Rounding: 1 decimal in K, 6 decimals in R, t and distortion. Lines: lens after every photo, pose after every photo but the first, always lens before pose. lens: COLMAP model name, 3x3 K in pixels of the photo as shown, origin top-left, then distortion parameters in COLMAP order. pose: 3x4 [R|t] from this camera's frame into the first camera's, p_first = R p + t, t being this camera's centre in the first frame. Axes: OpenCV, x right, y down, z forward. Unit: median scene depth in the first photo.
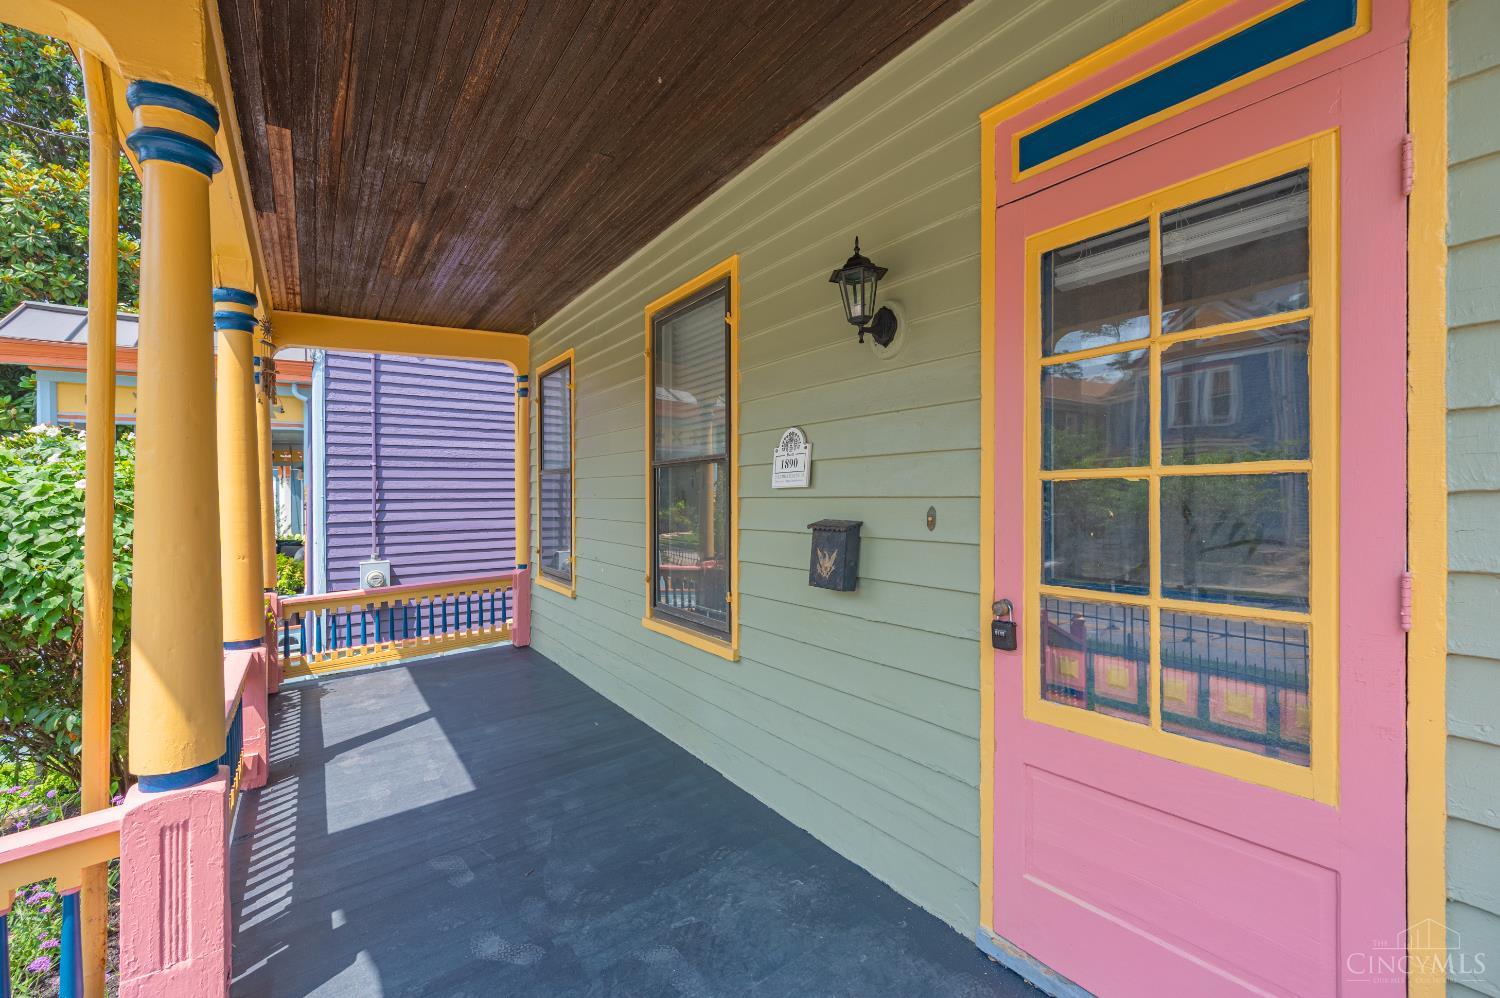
lens RADIAL K [[594.8, 0, 750.8], [0, 594.8, 496.5], [0, 0, 1]] dist [0.002005, 0.000209]
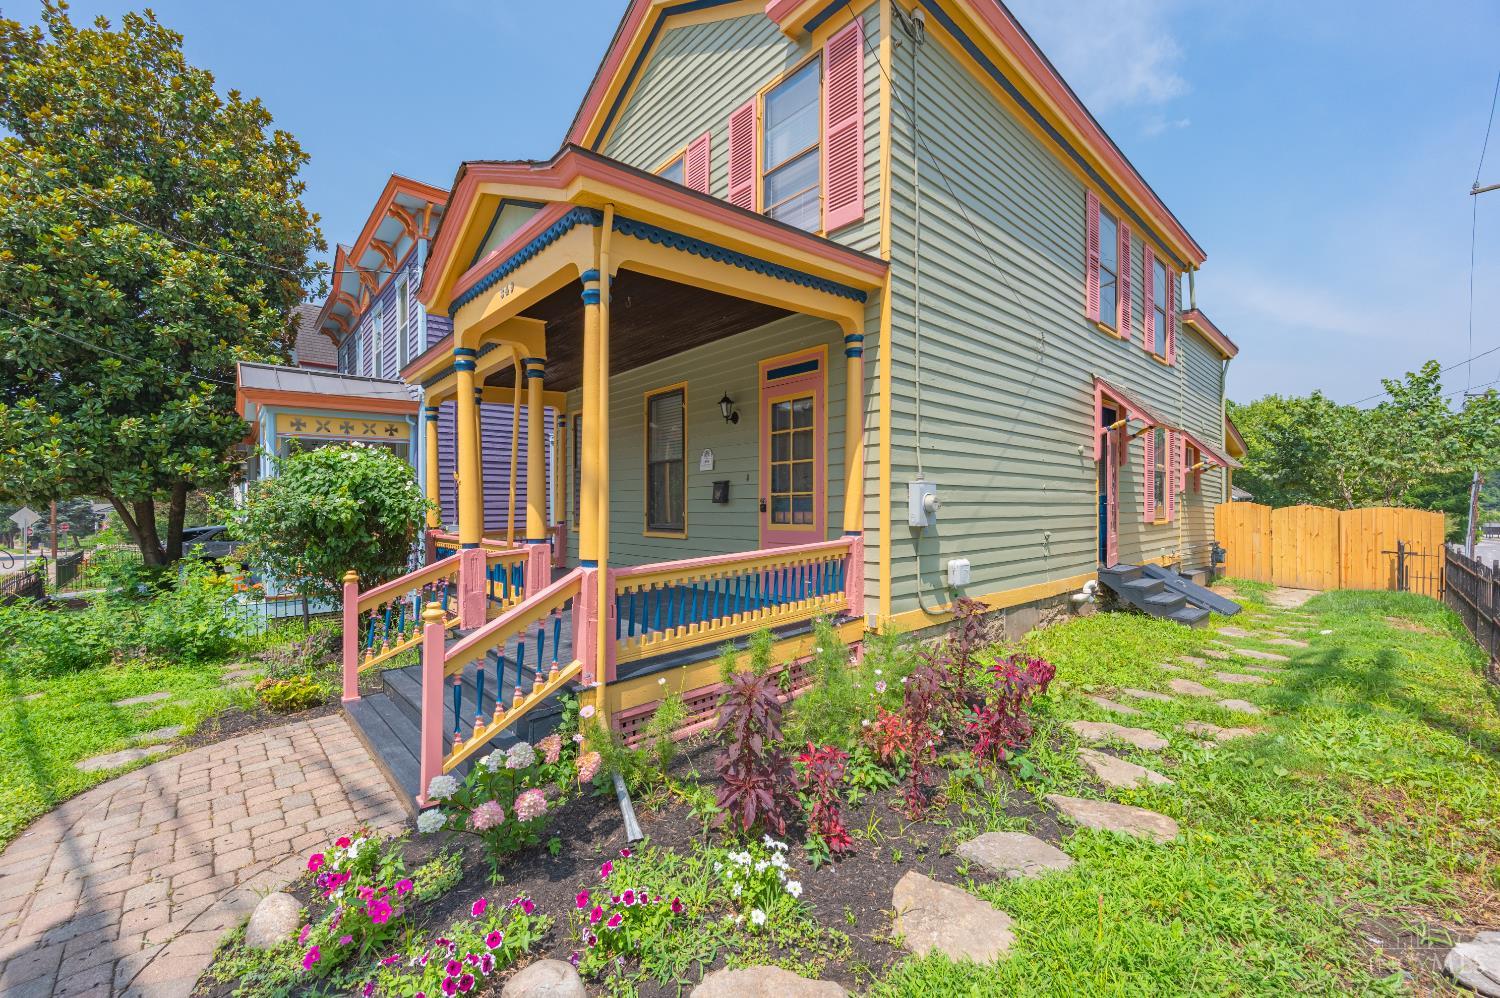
lens RADIAL K [[594.8, 0, 753.7], [0, 594.8, 504.0], [0, 0, 1]] dist [0.002005, 0.000209]
pose [[0.994560, 0.002747, 0.104128, -0.004442], [-0.001880, 0.999963, -0.008426, 0.171431], [-0.104147, 0.008185, 0.994528, -1.852219]]
